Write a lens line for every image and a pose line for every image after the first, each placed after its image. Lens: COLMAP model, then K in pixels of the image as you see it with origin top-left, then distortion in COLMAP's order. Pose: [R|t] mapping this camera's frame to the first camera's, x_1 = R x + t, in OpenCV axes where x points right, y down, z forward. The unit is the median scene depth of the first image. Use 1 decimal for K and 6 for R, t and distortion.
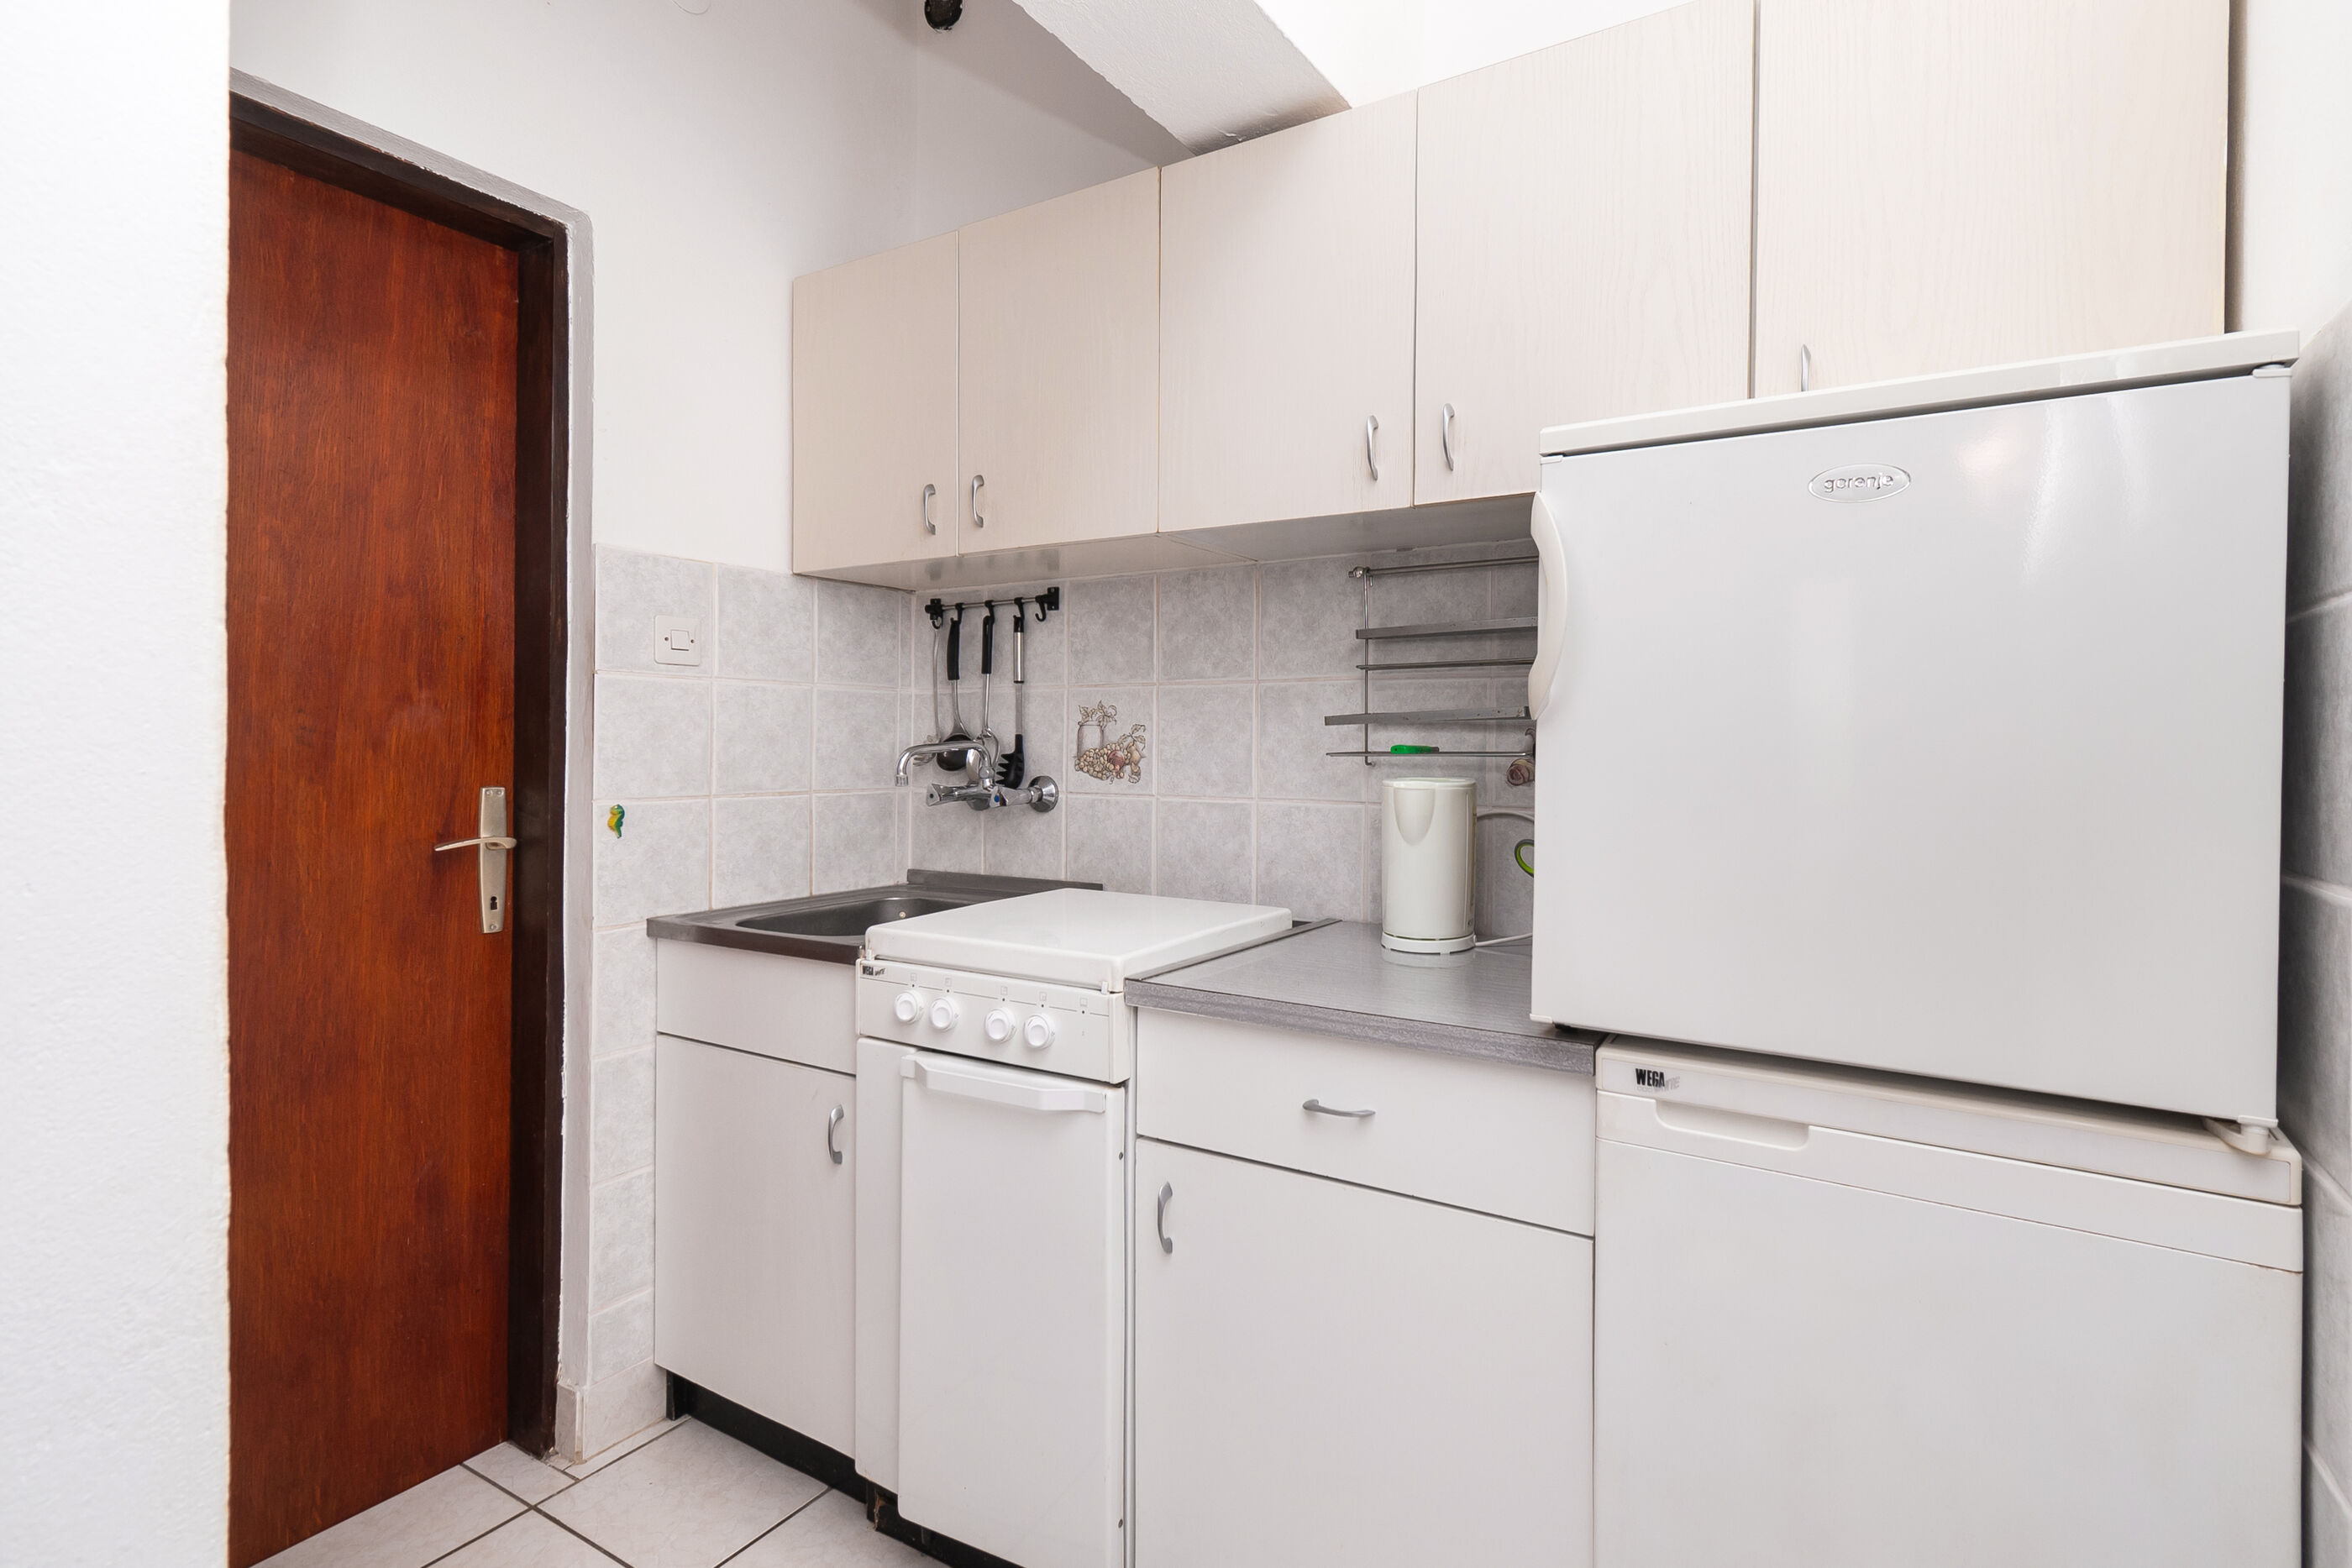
lens RADIAL K [[1038.1, 0, 1211.7], [0, 1038.1, 759.9], [0, 0, 1]] dist [0.002743, -0.001536]
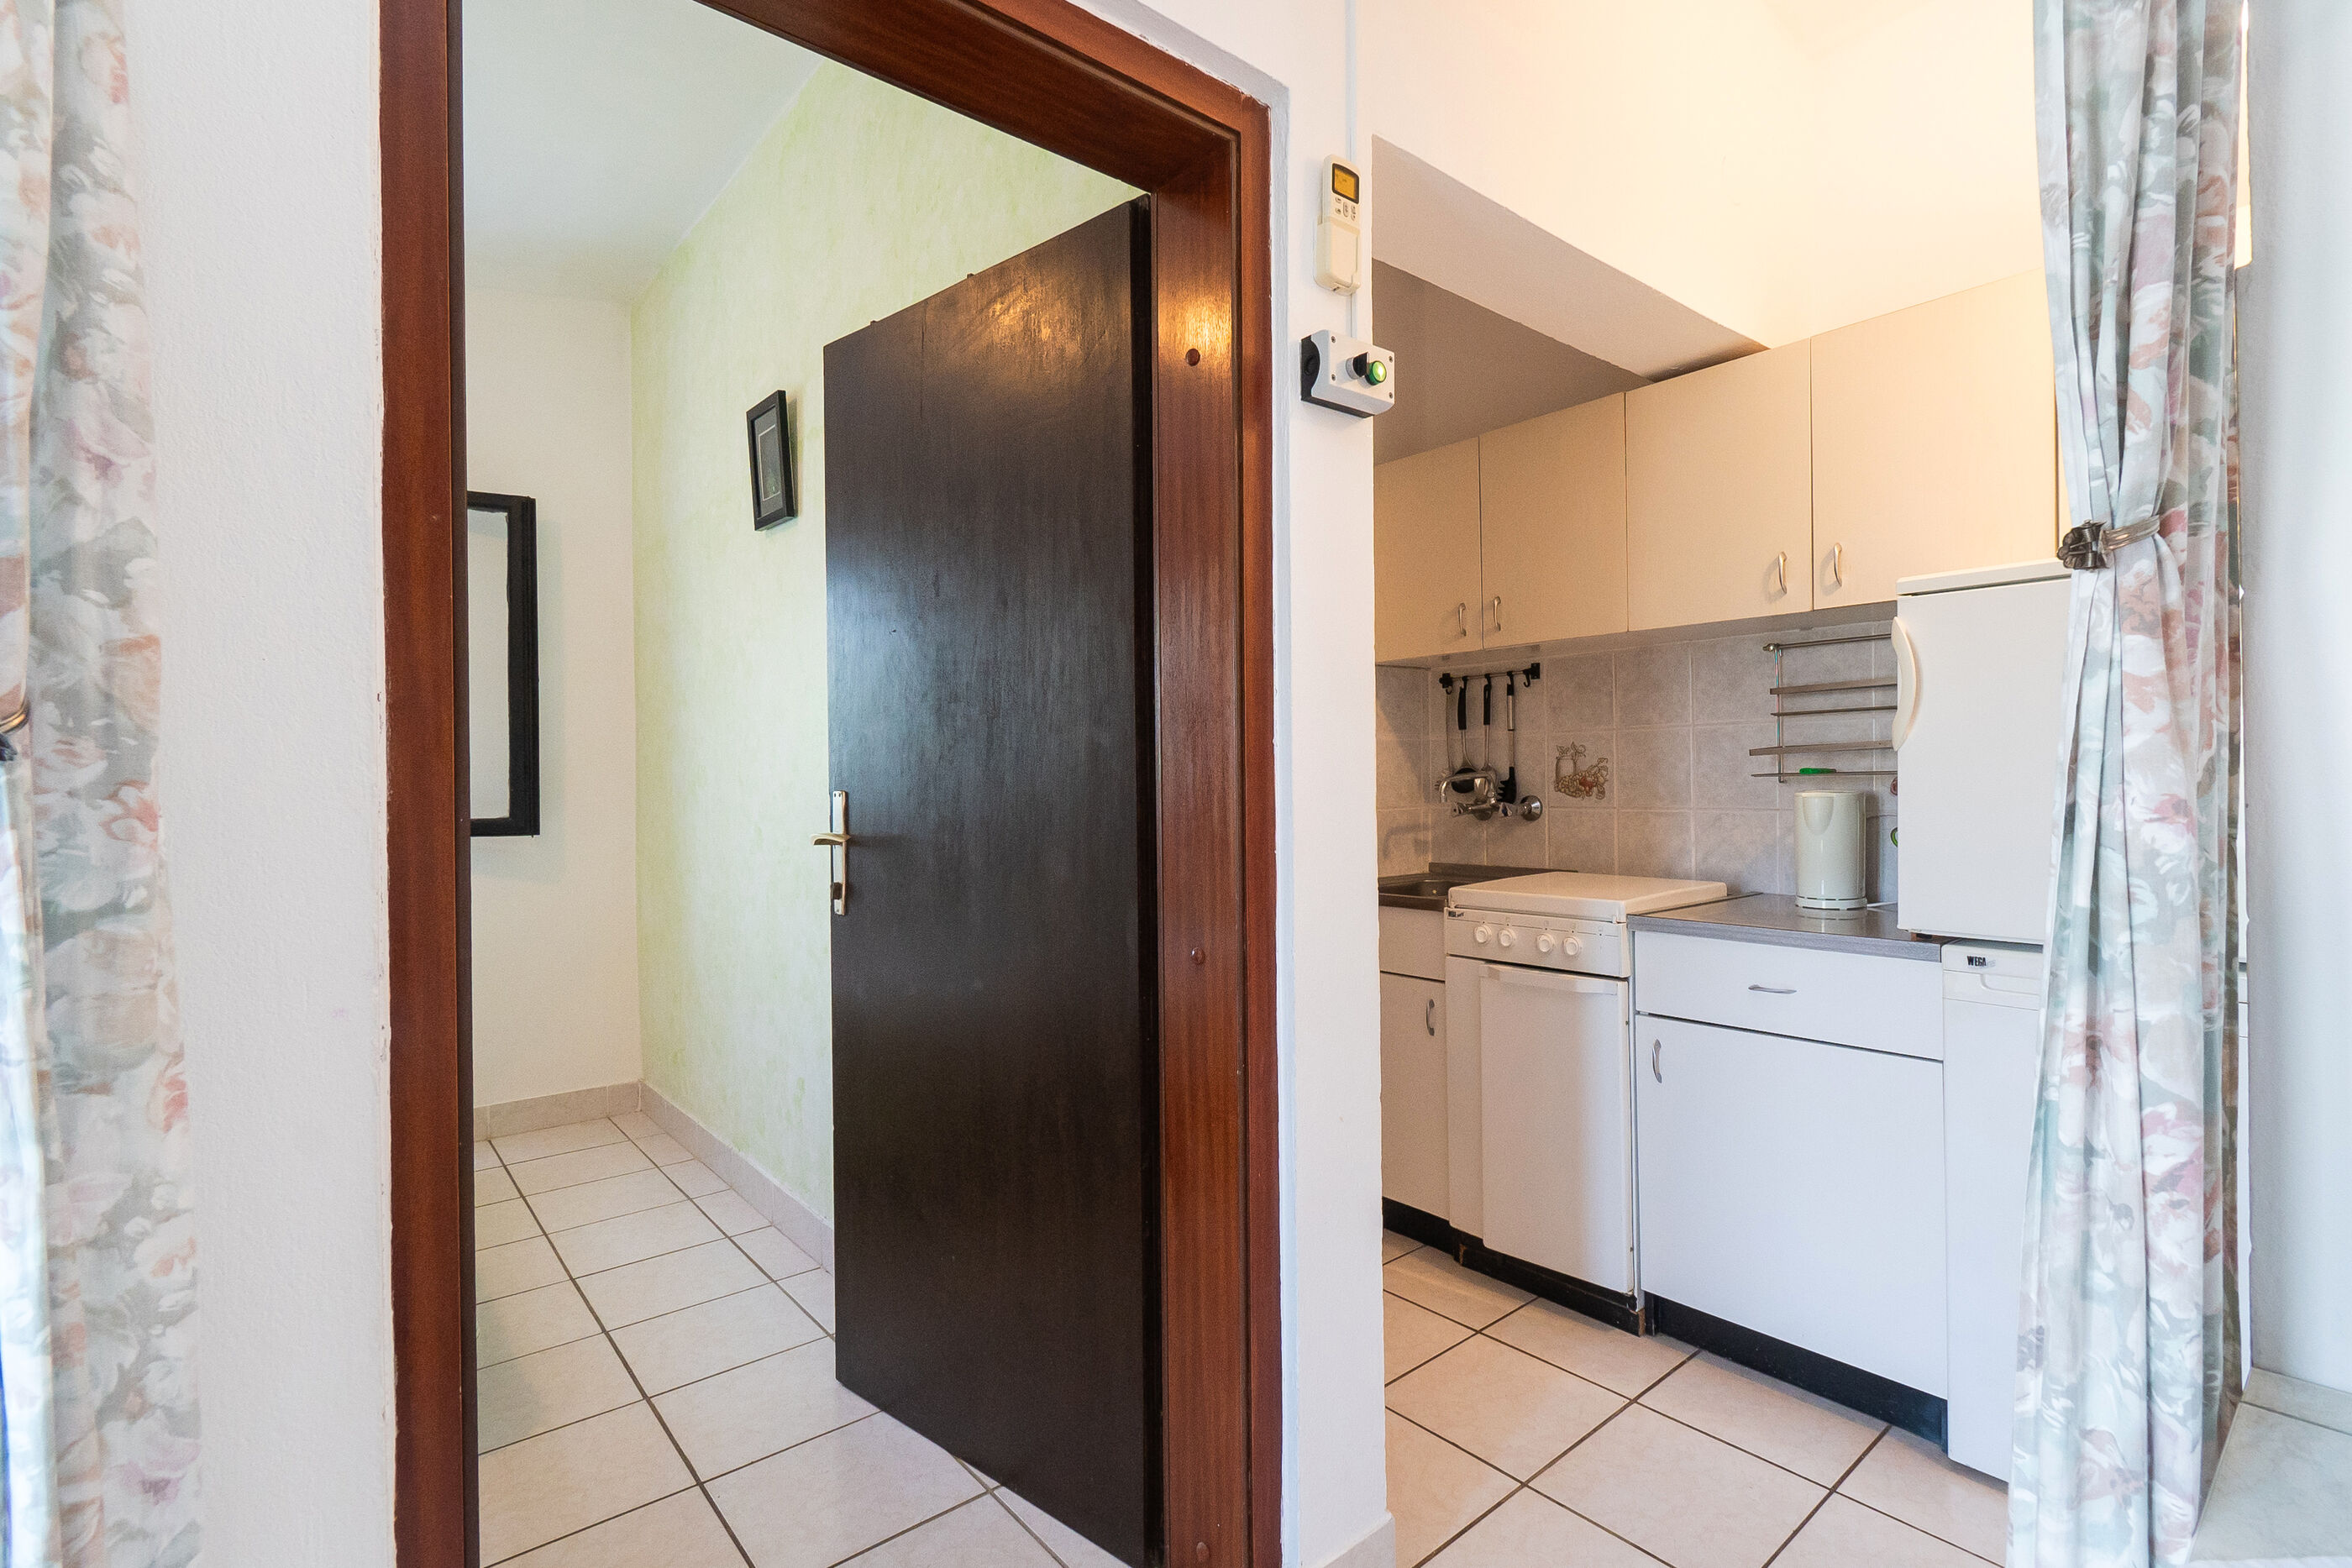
lens RADIAL K [[1004.7, 0, 1320.2], [0, 1004.7, 768.2], [0, 0, 1]] dist [0.008365, -0.000103]
pose [[0.964169, -0.021448, -0.264421, -0.092676], [0.014678, 0.999513, -0.027550, 0.013838], [0.264883, 0.022682, 0.964014, -0.490492]]
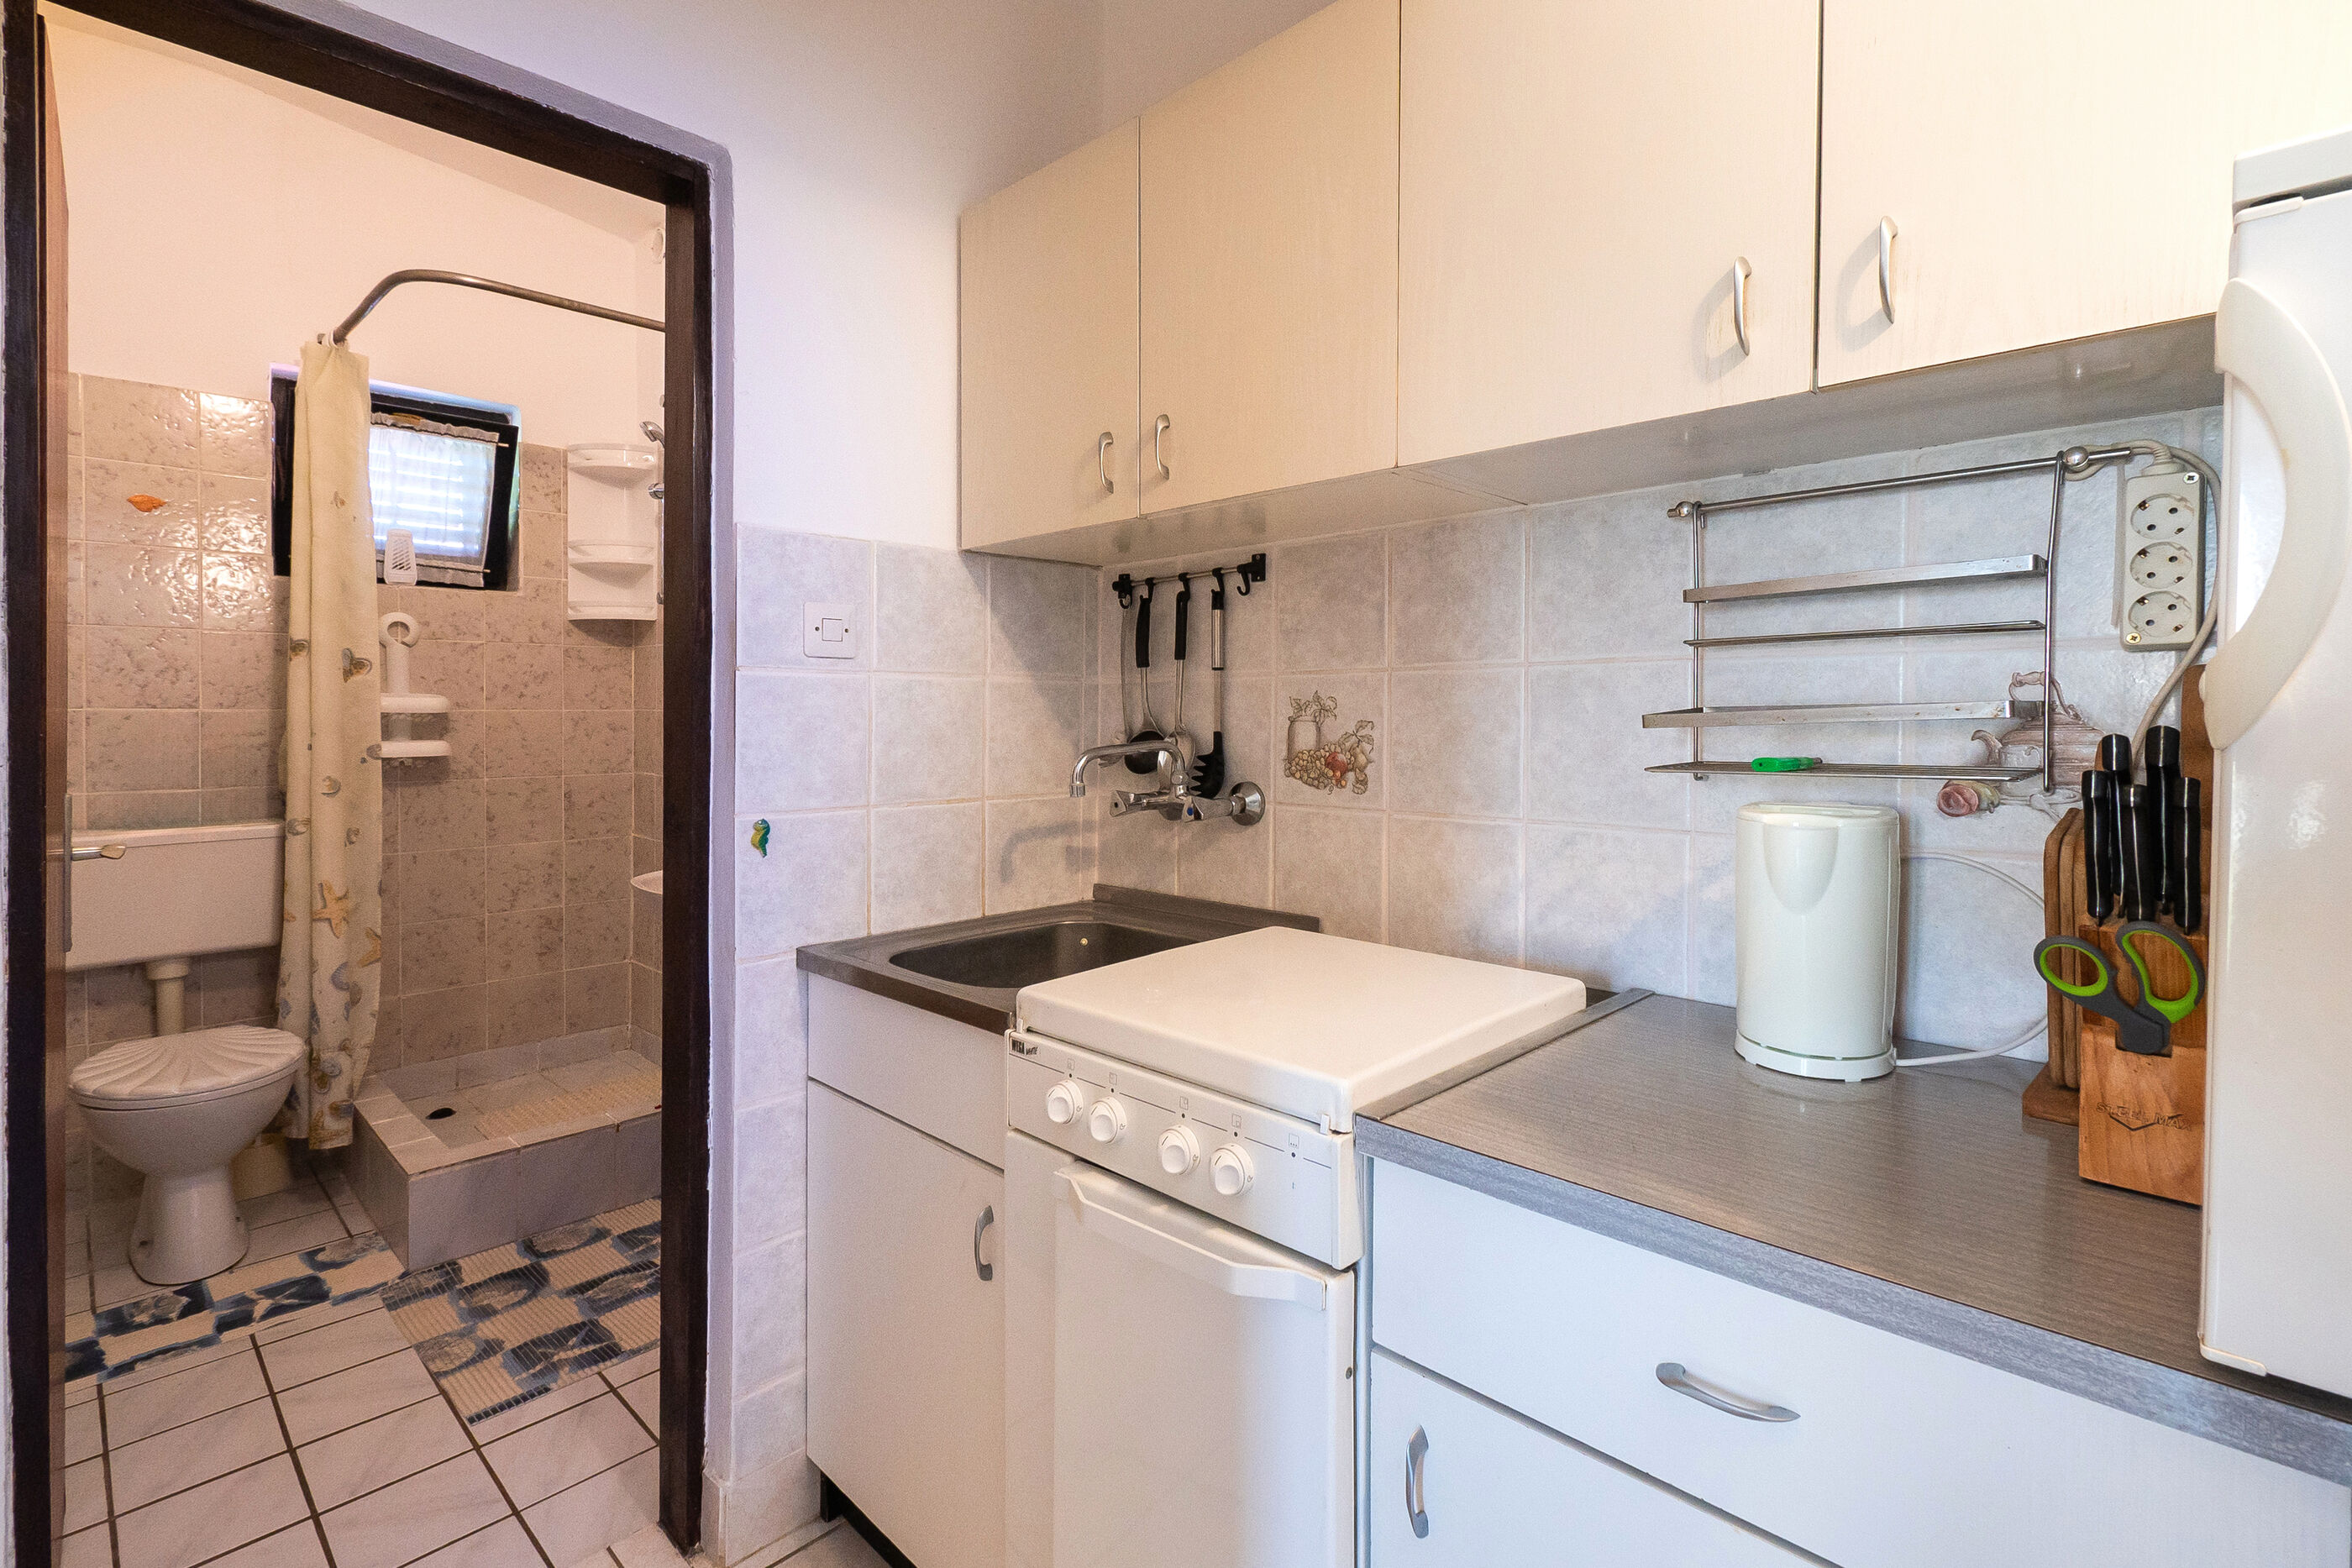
lens RADIAL K [[1038.1, 0, 1154.6], [0, 1038.1, 724.8], [0, 0, 1]] dist [0.002743, -0.001536]
pose [[0.966332, -0.002904, -0.257283, -0.025316], [-0.000168, 0.999929, -0.011919, -0.025043], [0.257299, 0.011561, 0.966263, 0.225947]]
